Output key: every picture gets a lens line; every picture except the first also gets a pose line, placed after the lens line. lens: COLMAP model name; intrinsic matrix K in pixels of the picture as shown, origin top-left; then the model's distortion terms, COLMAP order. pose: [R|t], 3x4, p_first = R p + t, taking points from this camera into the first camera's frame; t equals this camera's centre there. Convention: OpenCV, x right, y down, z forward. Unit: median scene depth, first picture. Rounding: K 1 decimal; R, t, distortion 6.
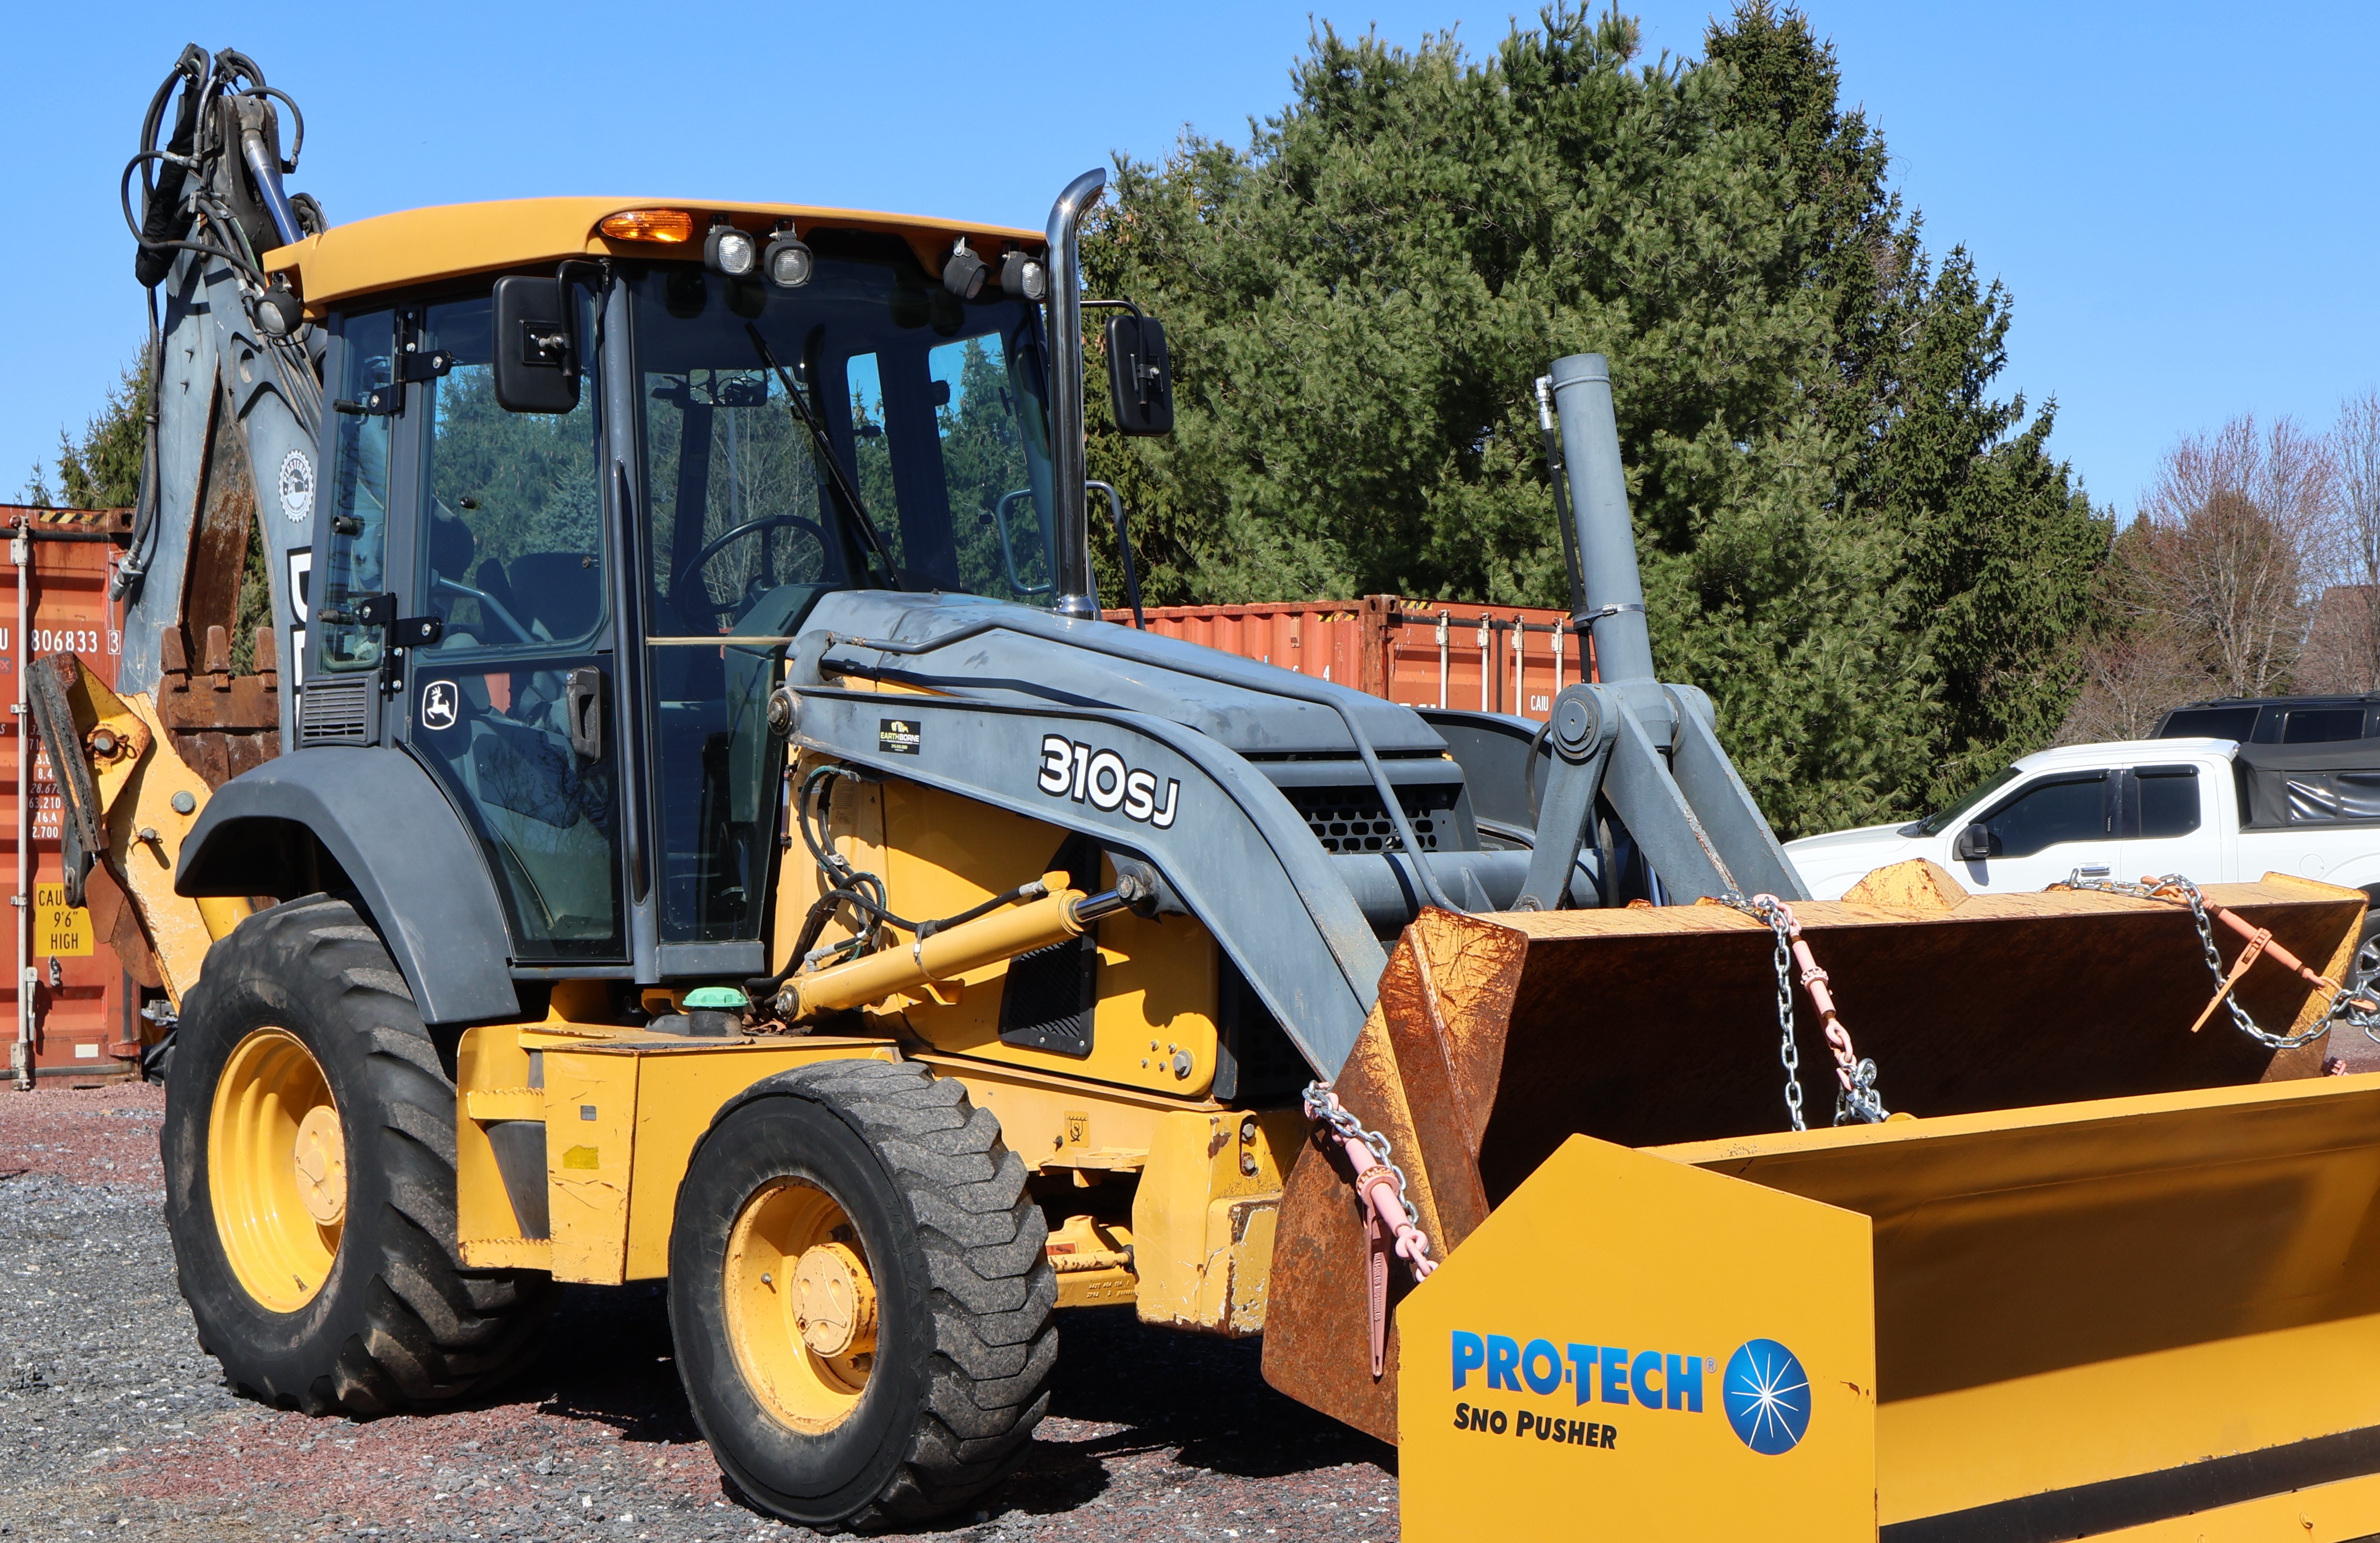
lens RADIAL K [[4006.4, 0, 1255.1], [0, 4006.4, 840.2], [0, 0, 1]] dist [0.052955, 0.000000]
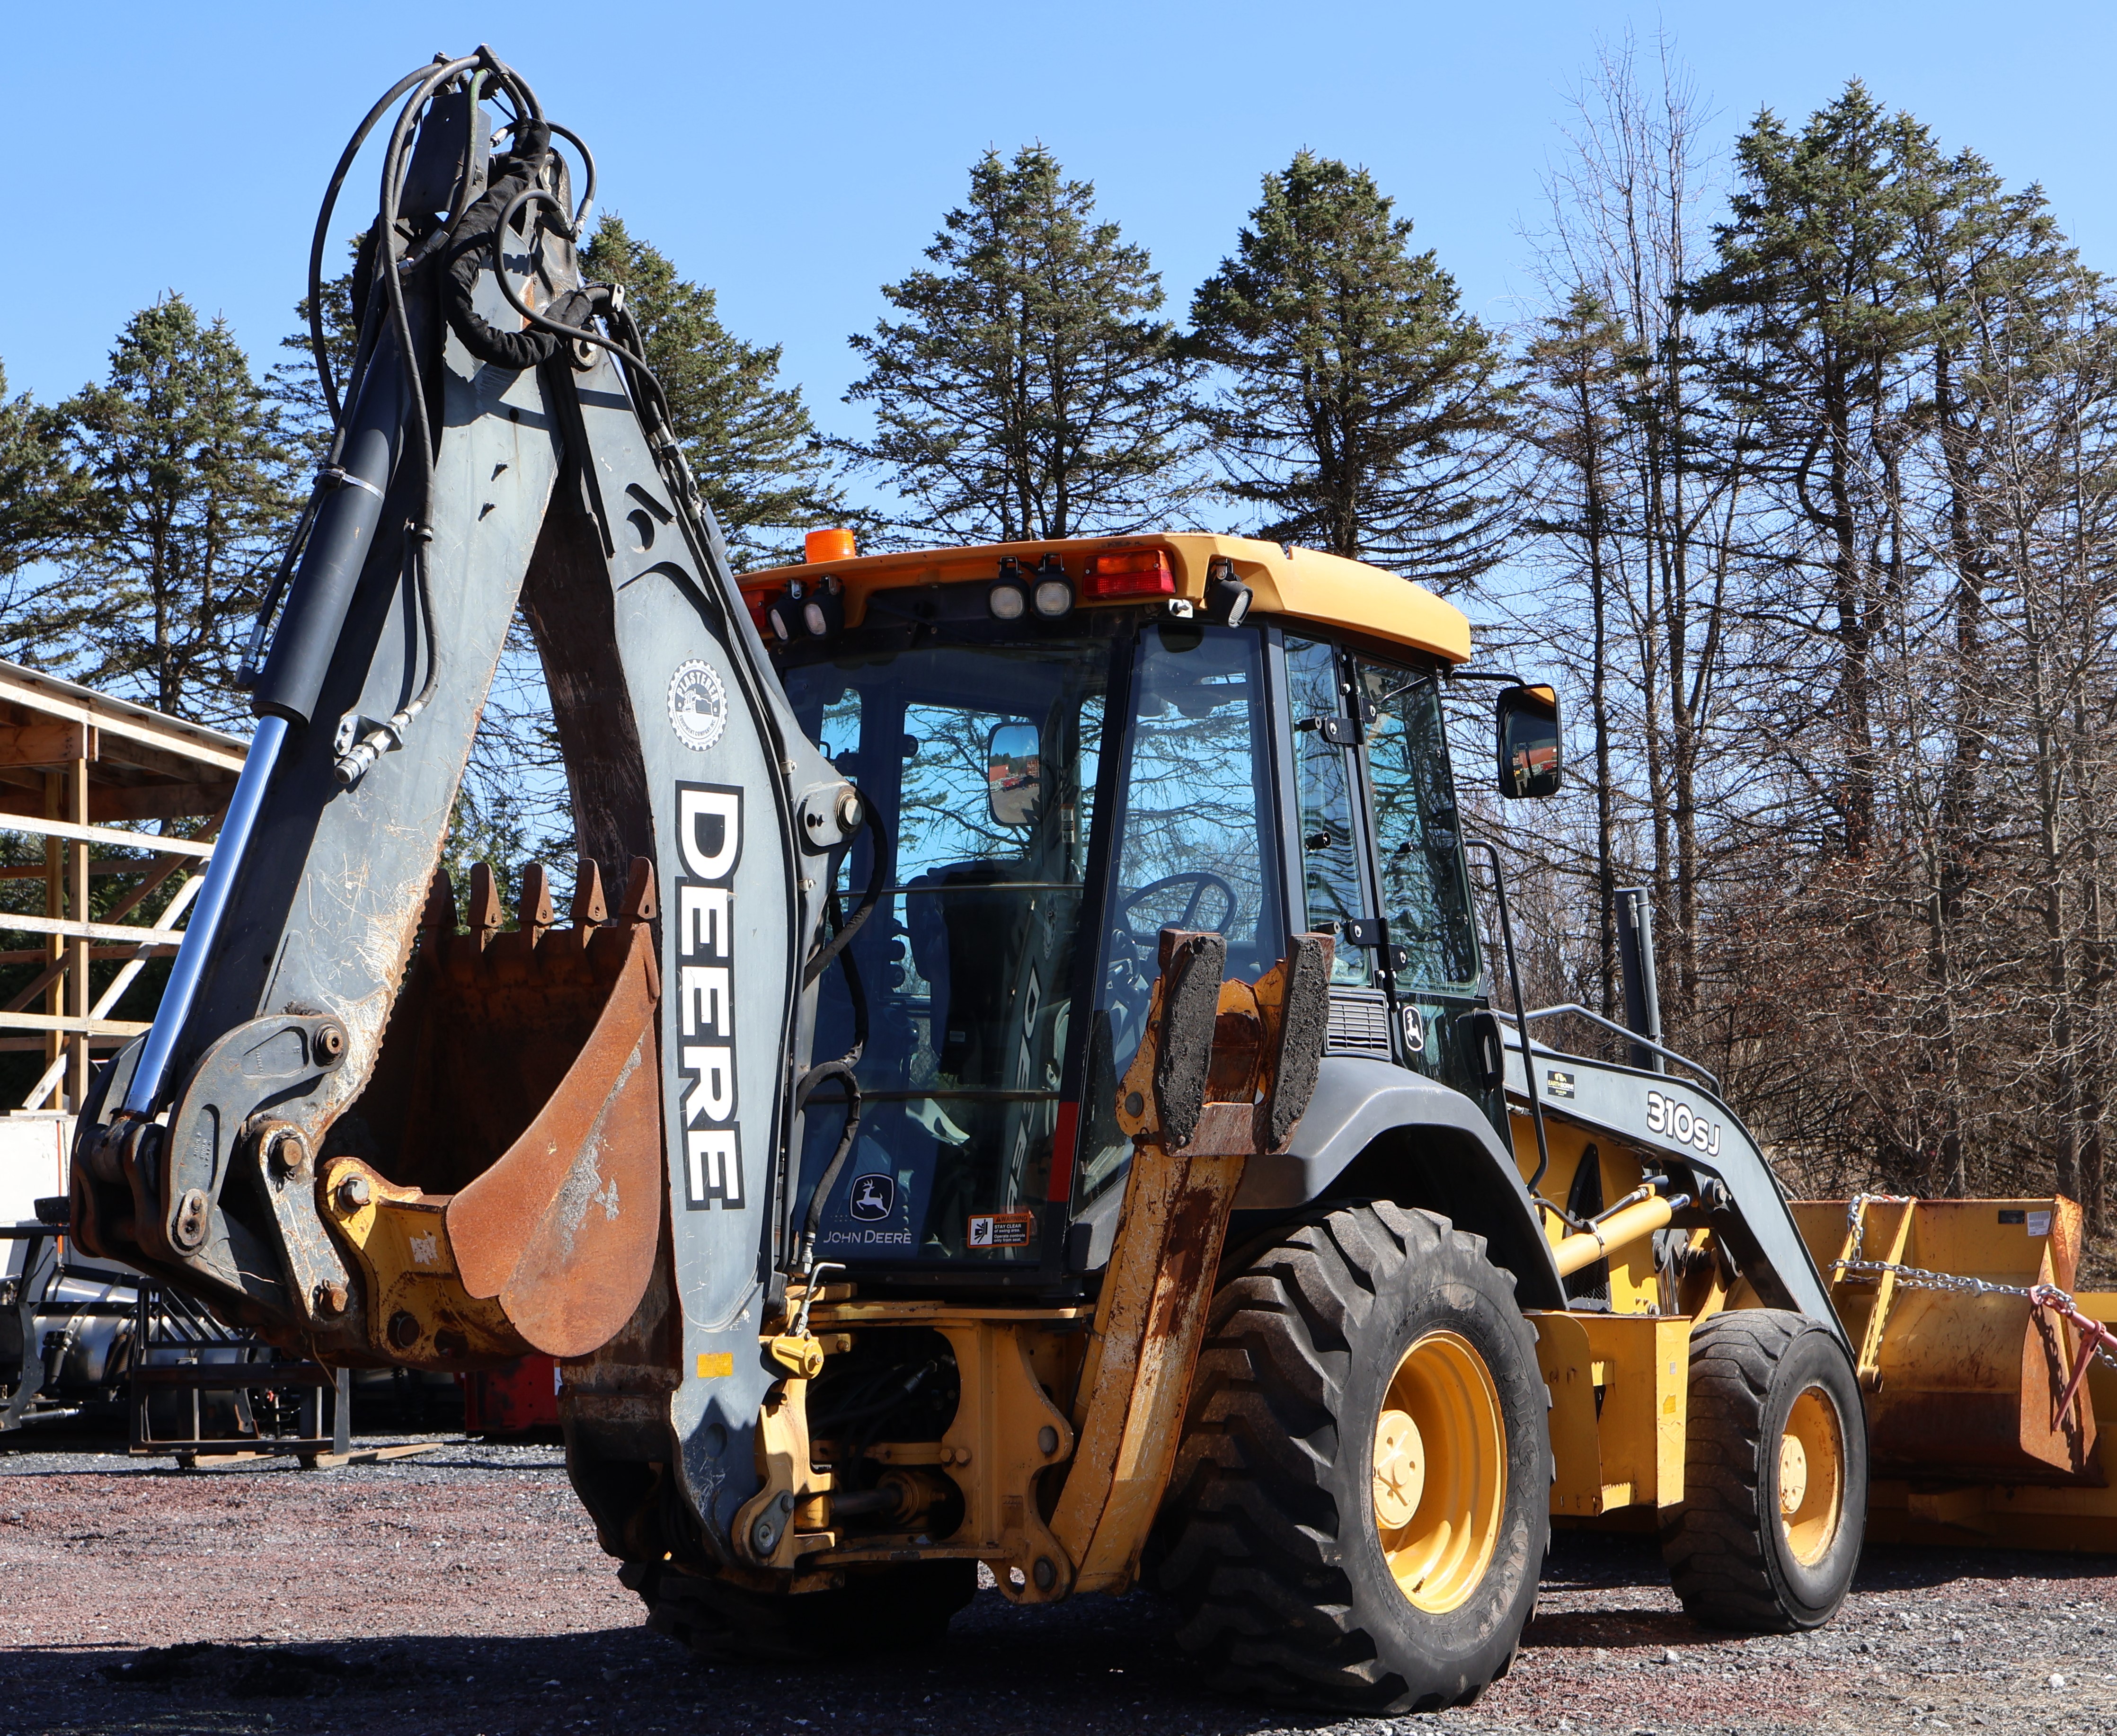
lens RADIAL K [[3888.9, 0, 1108.7], [0, 3888.9, 838.2], [0, 0, 1]] dist [0.032009, 0.000000]
pose [[-0.264274, 0.106044, 0.958600, -1.241284], [0.018216, 0.994308, -0.104973, 0.025135], [-0.964276, -0.010279, -0.264701, 1.406139]]
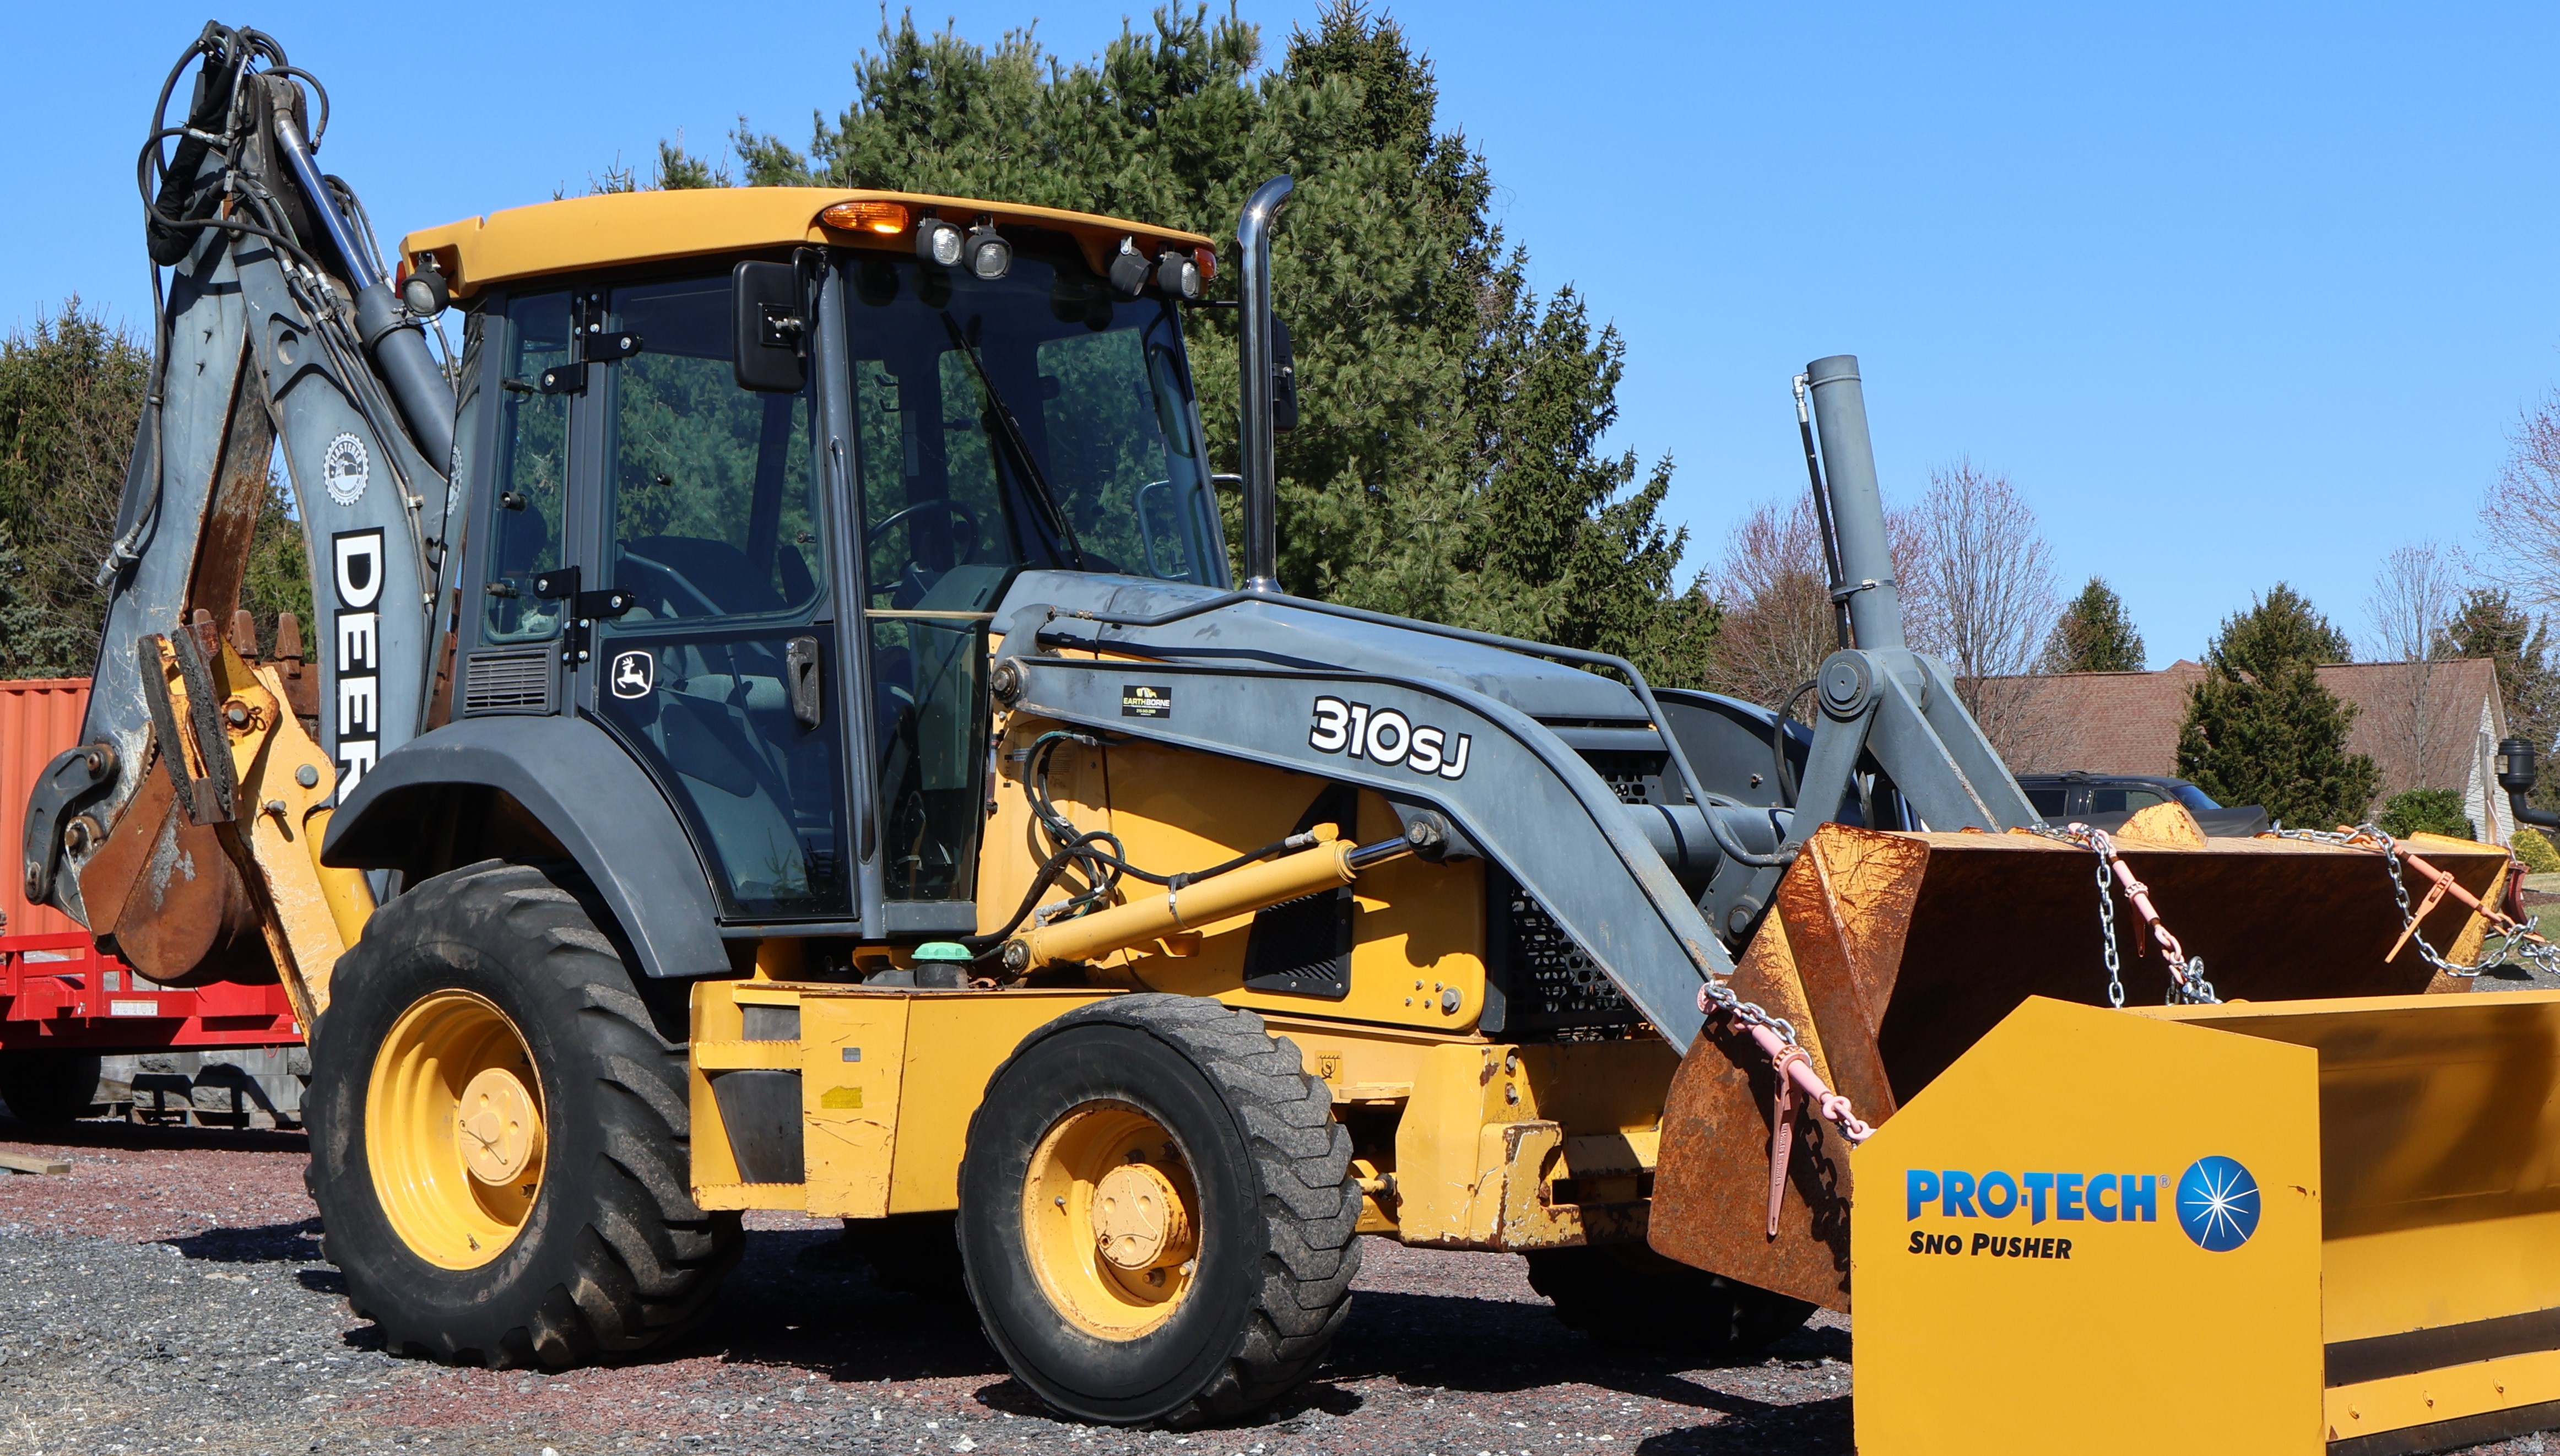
lens RADIAL K [[4679.7, 0, 1334.5], [0, 4679.7, 787.4], [0, 0, 1]] dist [0.058171, 0.000000]
pose [[0.989492, 0.011757, 0.144109, -0.204261], [-0.006263, 0.999238, -0.038520, 0.041595], [-0.144453, 0.037212, 0.988812, -0.218020]]
